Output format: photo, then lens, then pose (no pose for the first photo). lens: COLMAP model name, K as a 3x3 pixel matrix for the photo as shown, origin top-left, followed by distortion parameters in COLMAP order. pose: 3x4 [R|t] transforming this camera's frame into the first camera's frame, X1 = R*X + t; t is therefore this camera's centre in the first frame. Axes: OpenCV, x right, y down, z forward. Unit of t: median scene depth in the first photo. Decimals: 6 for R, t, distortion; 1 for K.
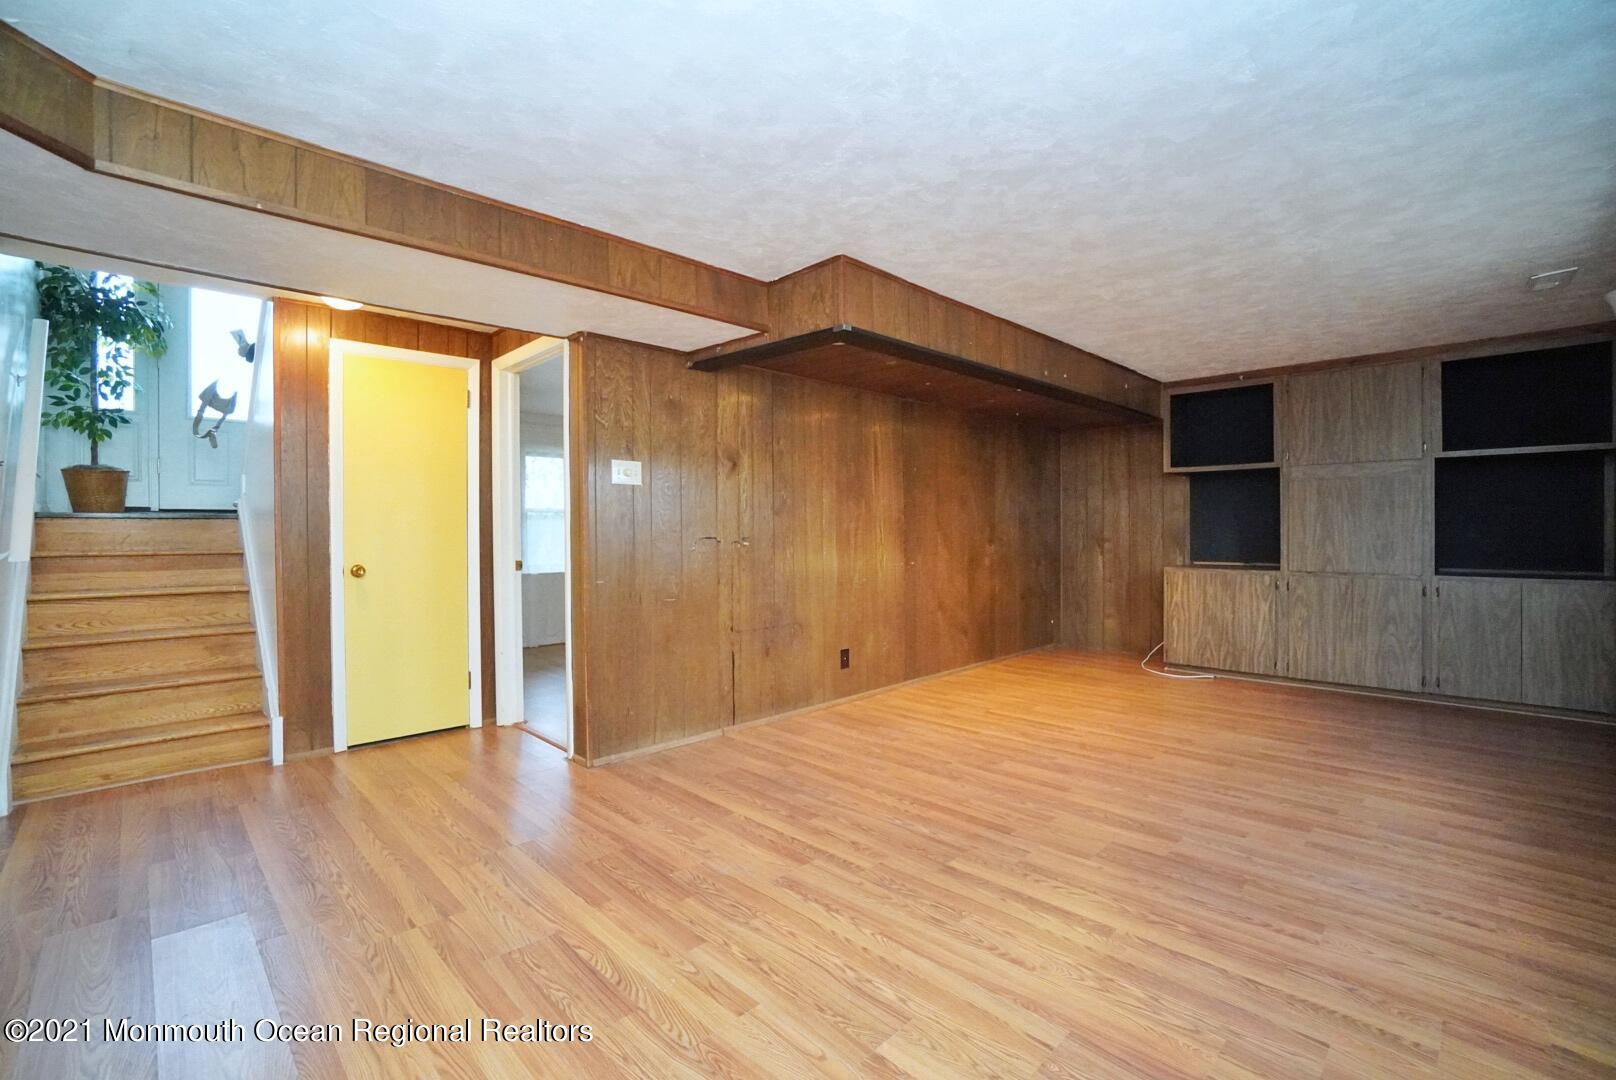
lens RADIAL K [[713.3, 0, 806.5], [0, 713.3, 533.5], [0, 0, 1]] dist [-0.053678, 0.019856]
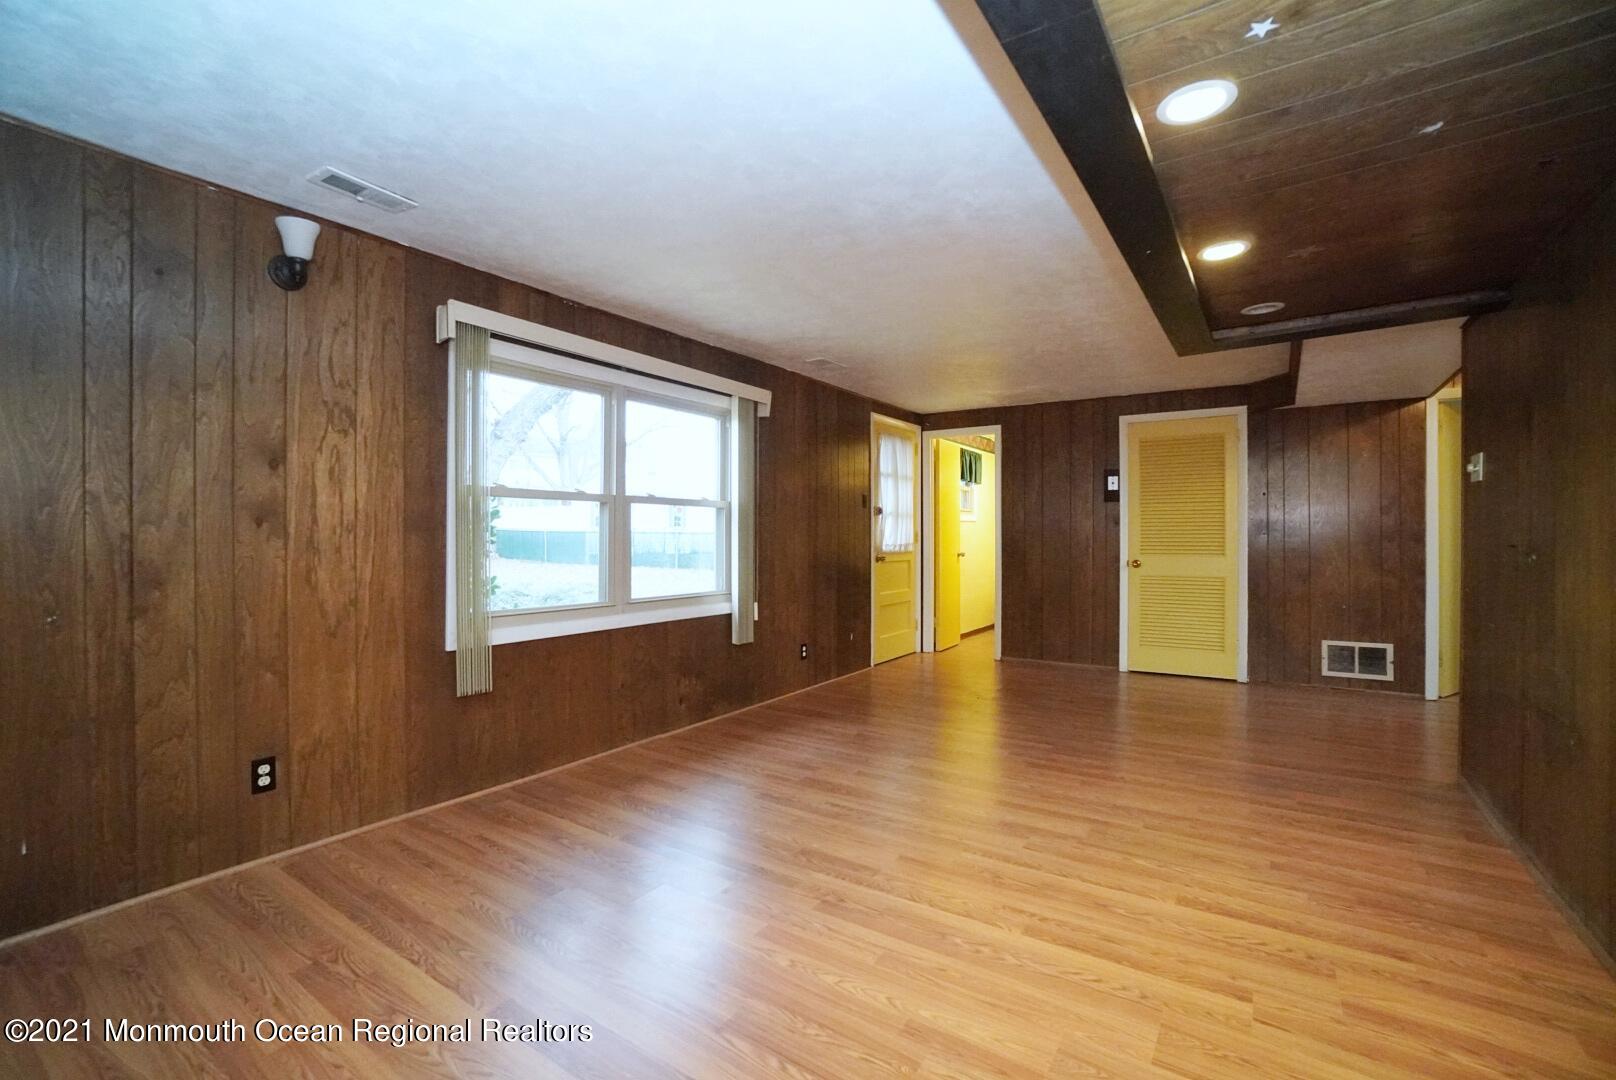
lens RADIAL K [[713.3, 0, 807.1], [0, 713.3, 535.3], [0, 0, 1]] dist [-0.053678, 0.019856]
pose [[-0.980218, 0.006213, -0.197823, 0.741625], [0.003399, 0.999888, 0.014558, -0.019370], [0.197892, 0.013598, -0.980130, 1.718829]]
